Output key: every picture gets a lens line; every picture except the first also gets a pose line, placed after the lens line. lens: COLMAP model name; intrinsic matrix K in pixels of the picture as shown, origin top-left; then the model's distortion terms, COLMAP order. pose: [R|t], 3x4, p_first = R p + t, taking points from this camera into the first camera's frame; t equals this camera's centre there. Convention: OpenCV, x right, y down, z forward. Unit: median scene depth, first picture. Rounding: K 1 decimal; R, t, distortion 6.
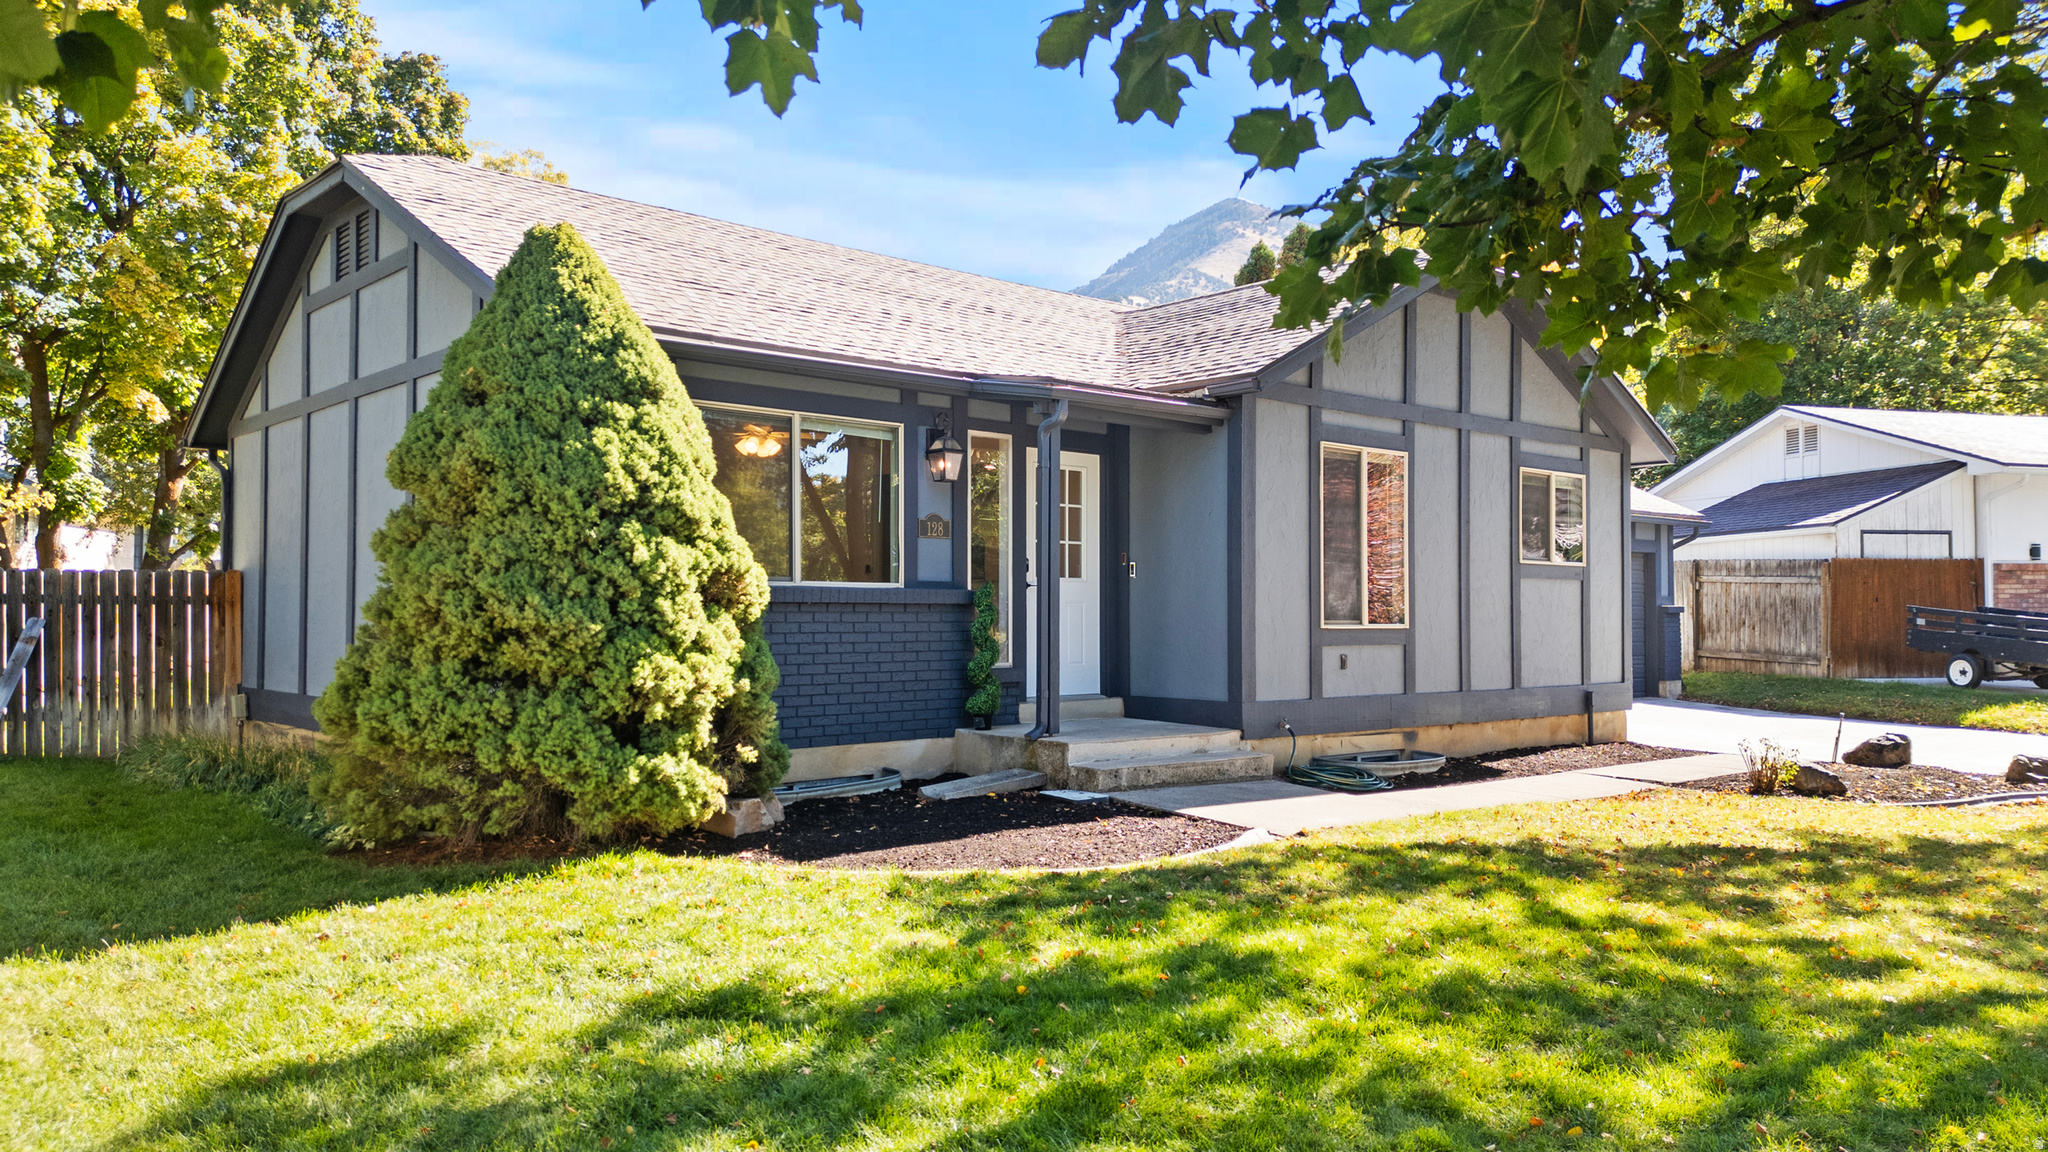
lens RADIAL K [[1489.3, 0, 1024.0], [0, 1489.3, 576.0], [0, 0, 1]] dist [0.006056, 0.000464]
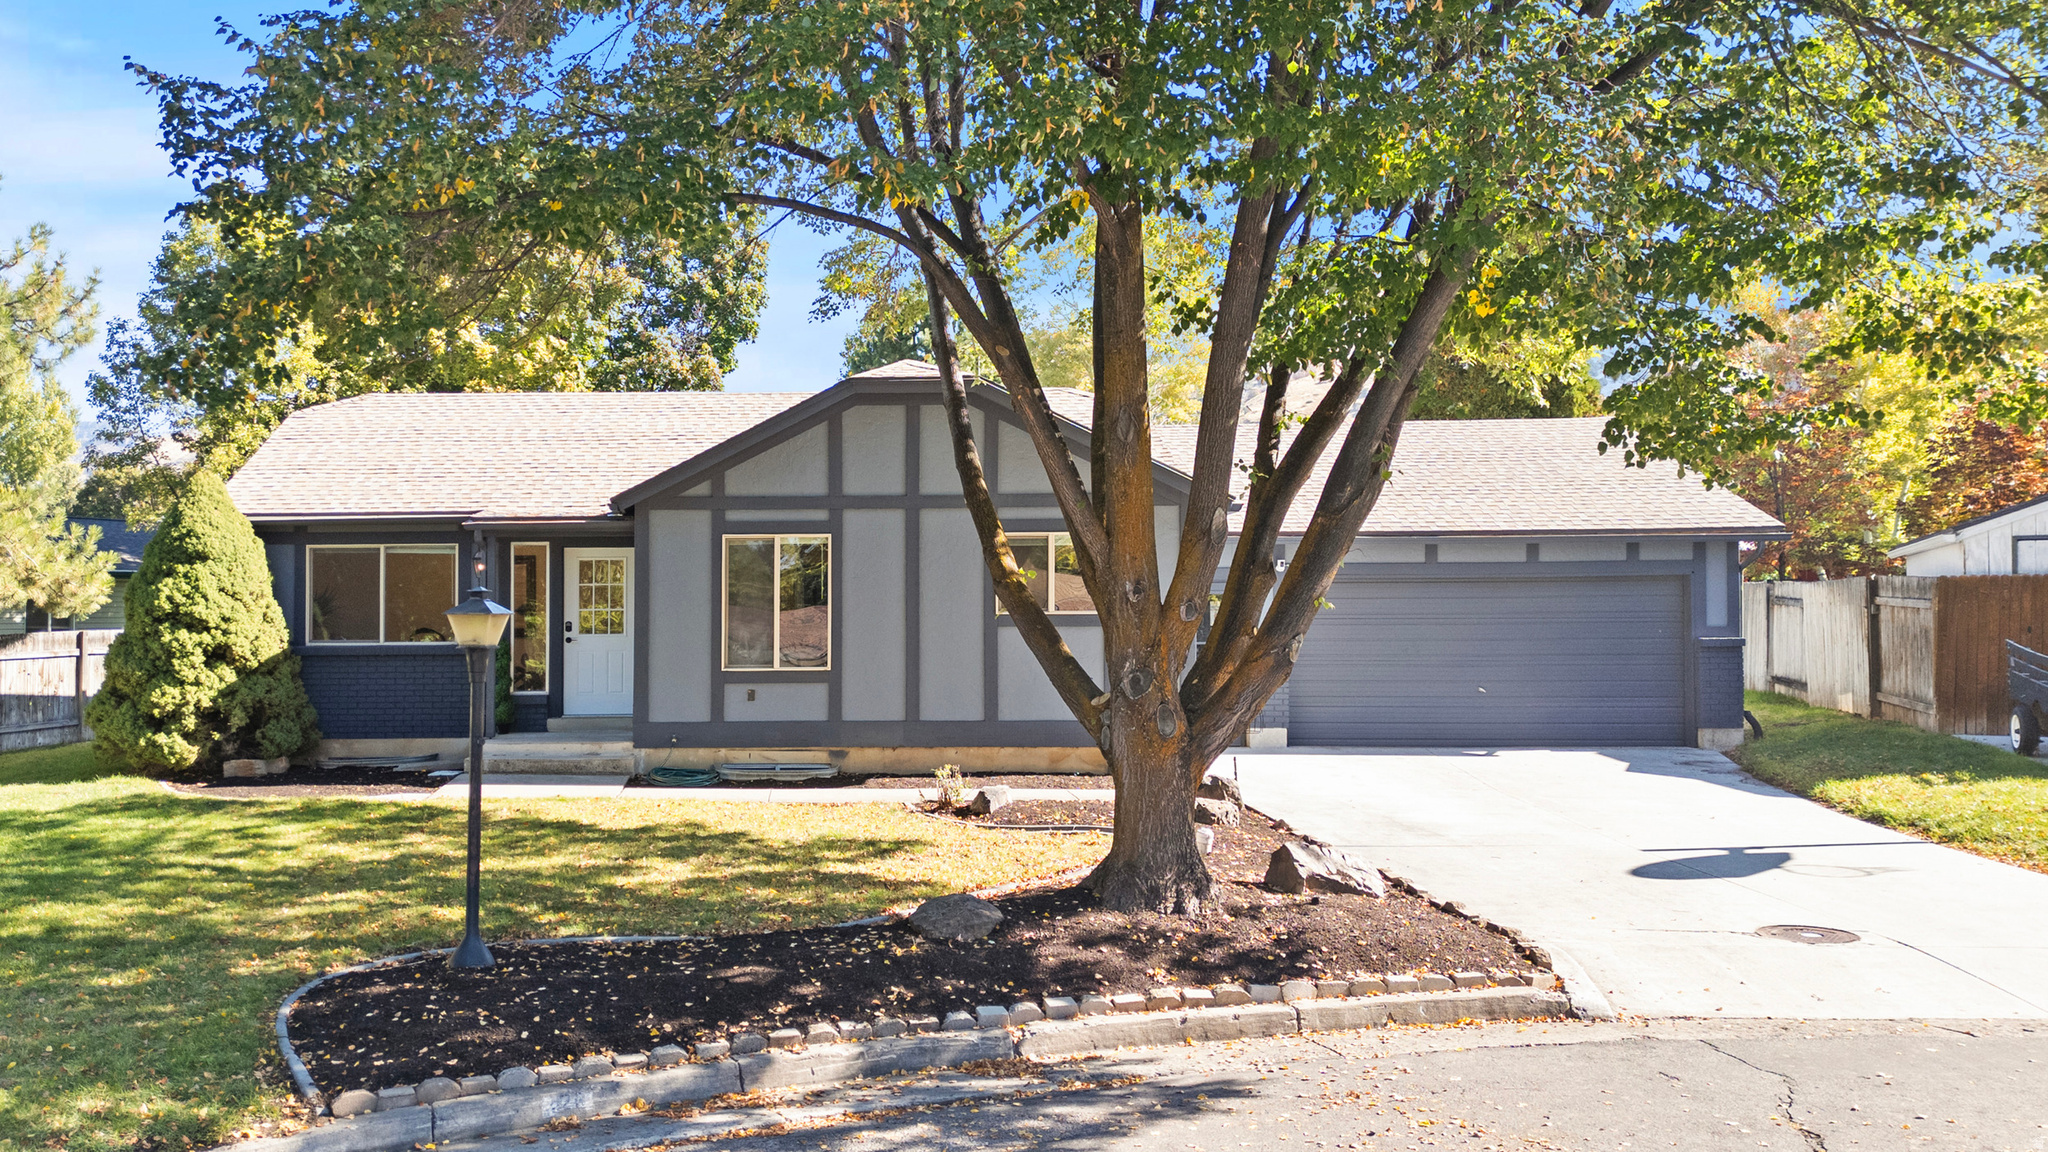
lens RADIAL K [[1489.3, 0, 1024.0], [0, 1489.3, 576.0], [0, 0, 1]] dist [0.006056, 0.000464]
pose [[0.721657, -0.028660, -0.691657, 2.014847], [0.027311, 0.999543, -0.012922, -0.040970], [0.691712, -0.009565, 0.722110, 0.300756]]
